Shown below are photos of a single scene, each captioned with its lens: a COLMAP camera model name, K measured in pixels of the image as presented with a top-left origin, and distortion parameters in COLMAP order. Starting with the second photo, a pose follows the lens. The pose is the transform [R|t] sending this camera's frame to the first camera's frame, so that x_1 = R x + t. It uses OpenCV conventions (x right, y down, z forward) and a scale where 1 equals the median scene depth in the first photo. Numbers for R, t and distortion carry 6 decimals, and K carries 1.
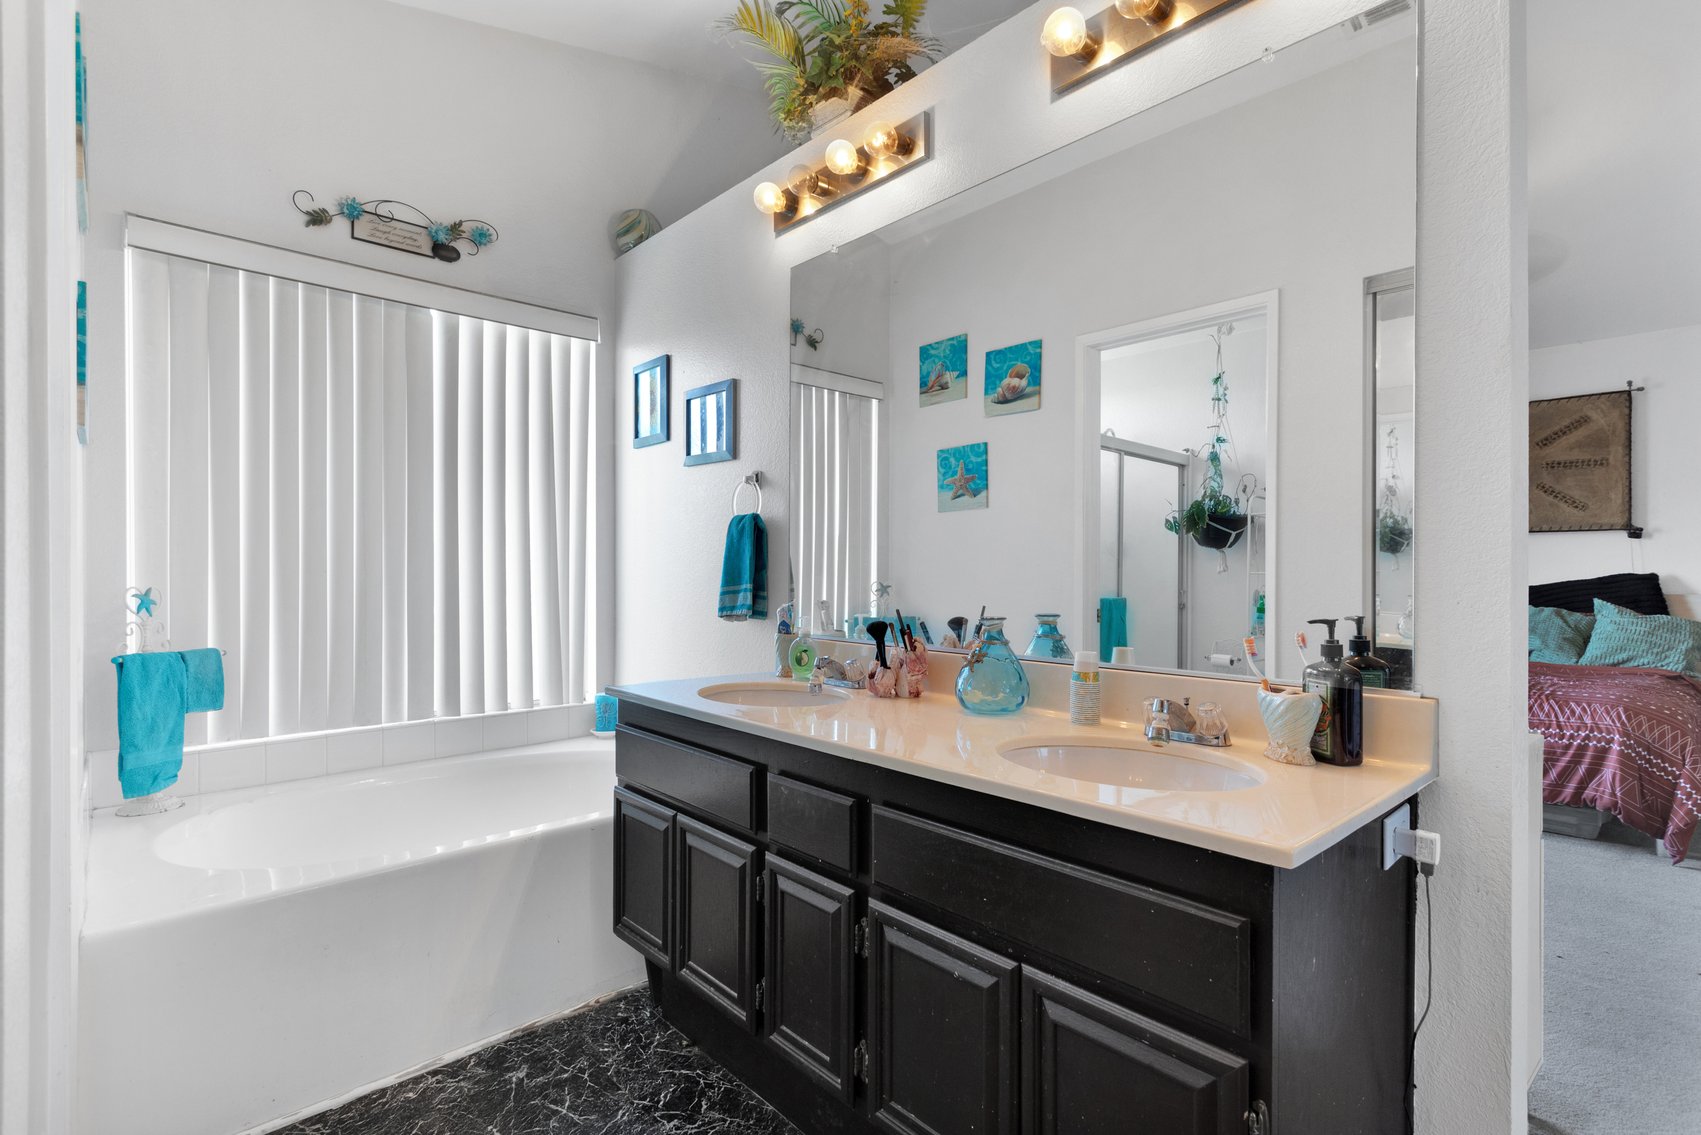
lens RADIAL K [[799.5, 0, 860.2], [0, 799.5, 575.7], [0, 0, 1]] dist [-0.006297, 0.000399]
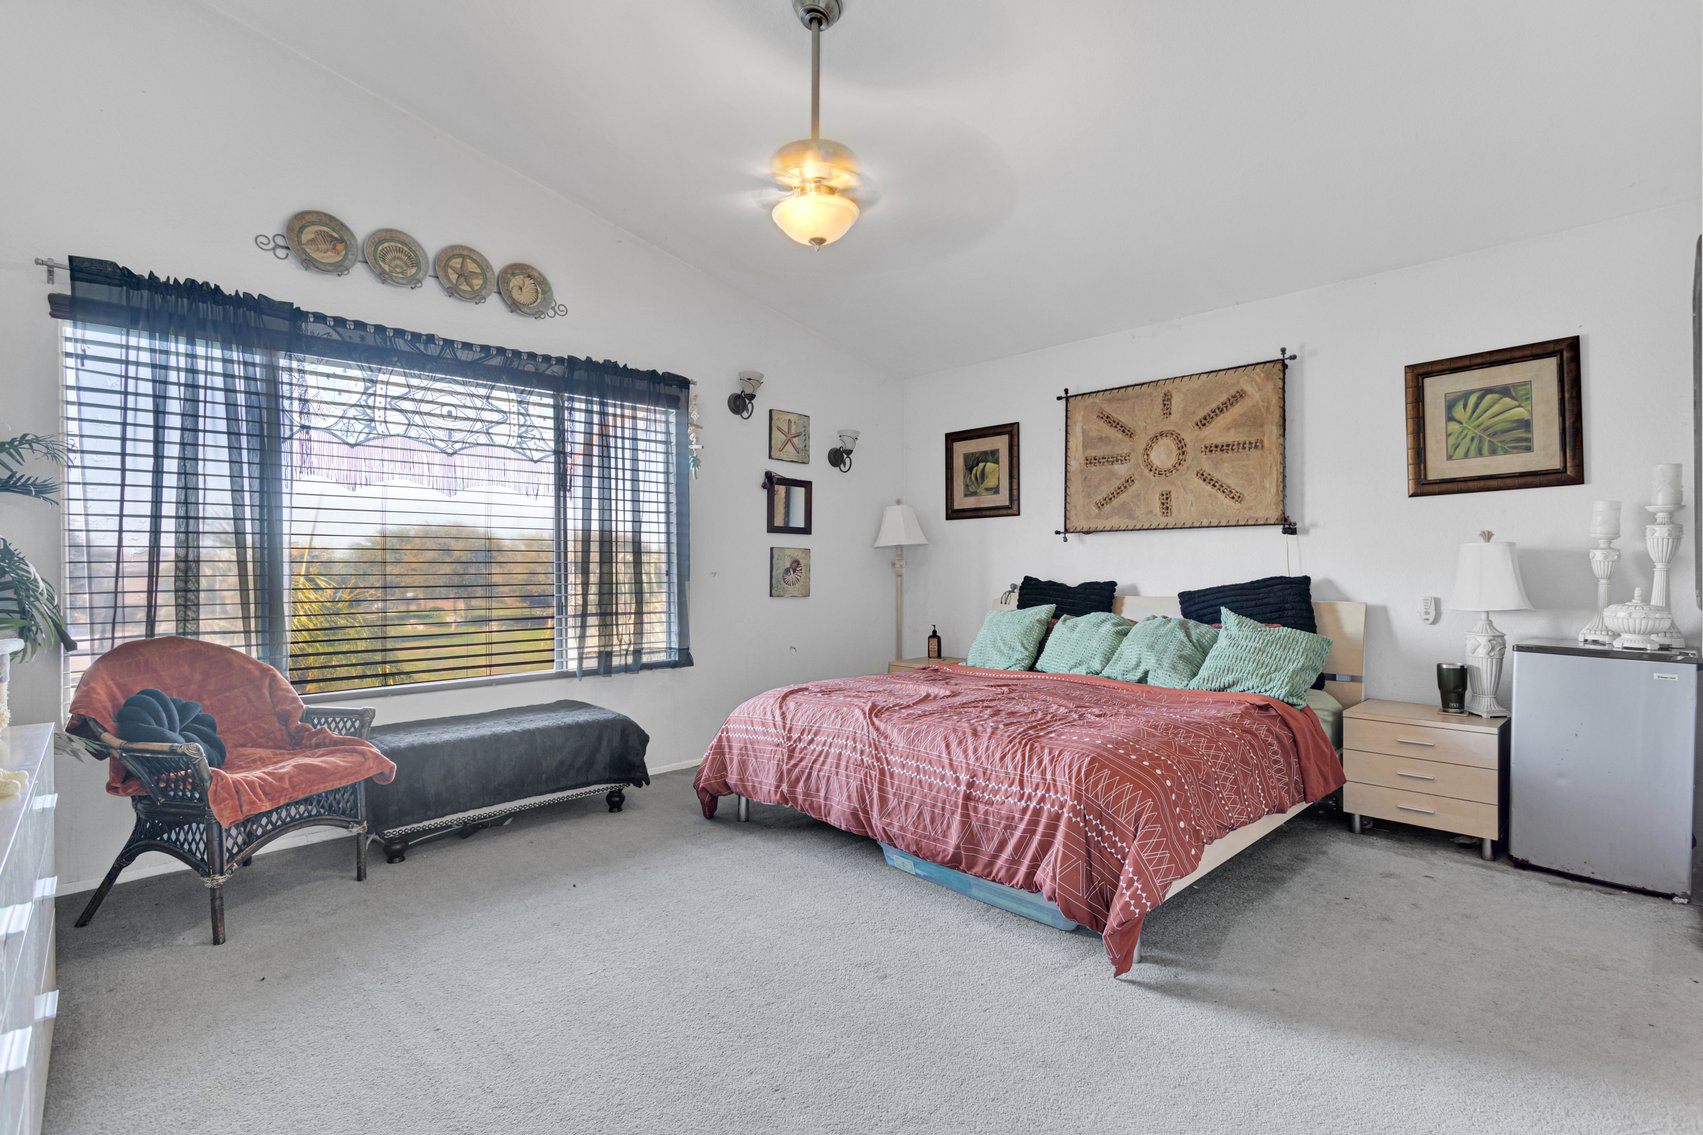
lens RADIAL K [[800.4, 0, 869.3], [0, 800.4, 571.7], [0, 0, 1]] dist [-0.006297, 0.000399]
pose [[0.999122, -0.004171, 0.041698, 0.501311], [0.004383, 0.999978, -0.004987, -0.005455], [-0.041676, 0.005165, 0.999118, 0.175459]]
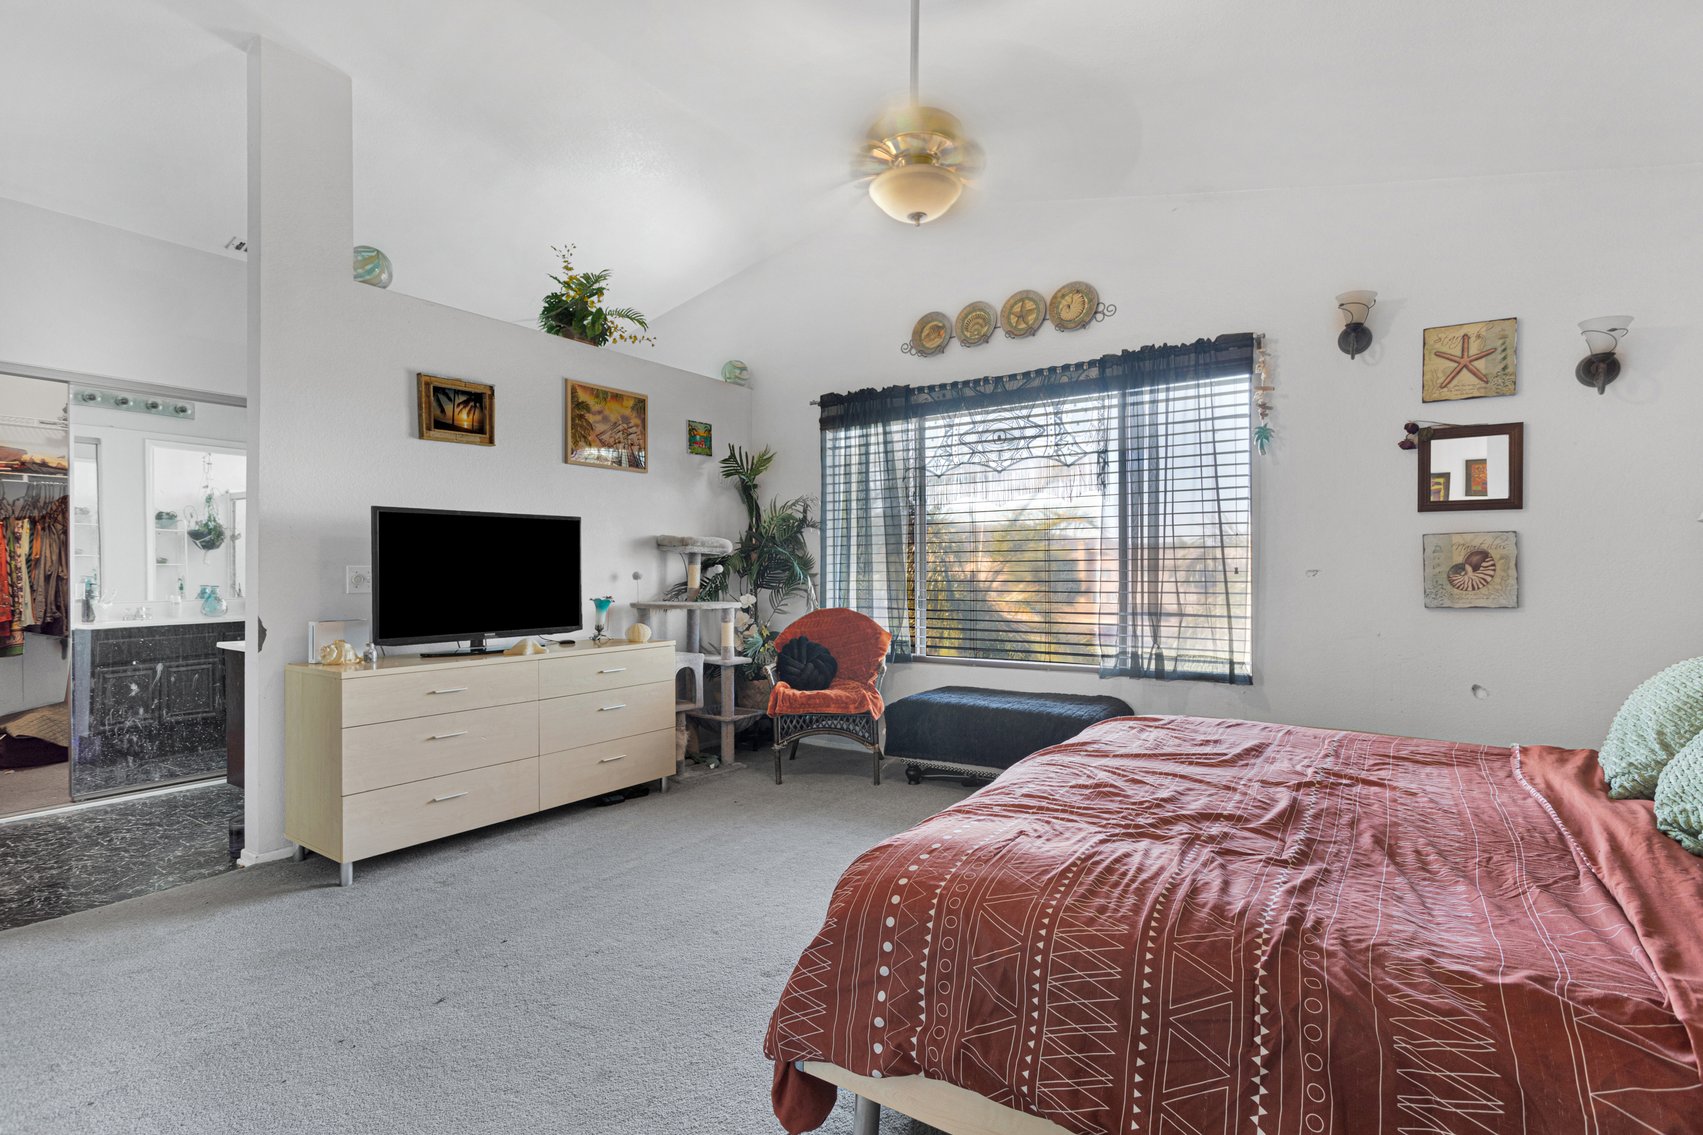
lens RADIAL K [[800.4, 0, 852.3], [0, 800.4, 556.8], [0, 0, 1]] dist [-0.006297, 0.000399]
pose [[0.237994, -0.017877, -0.971102, 1.051764], [-0.003750, 0.999806, -0.019325, -0.006902], [0.971259, 0.008241, 0.237881, 0.627743]]
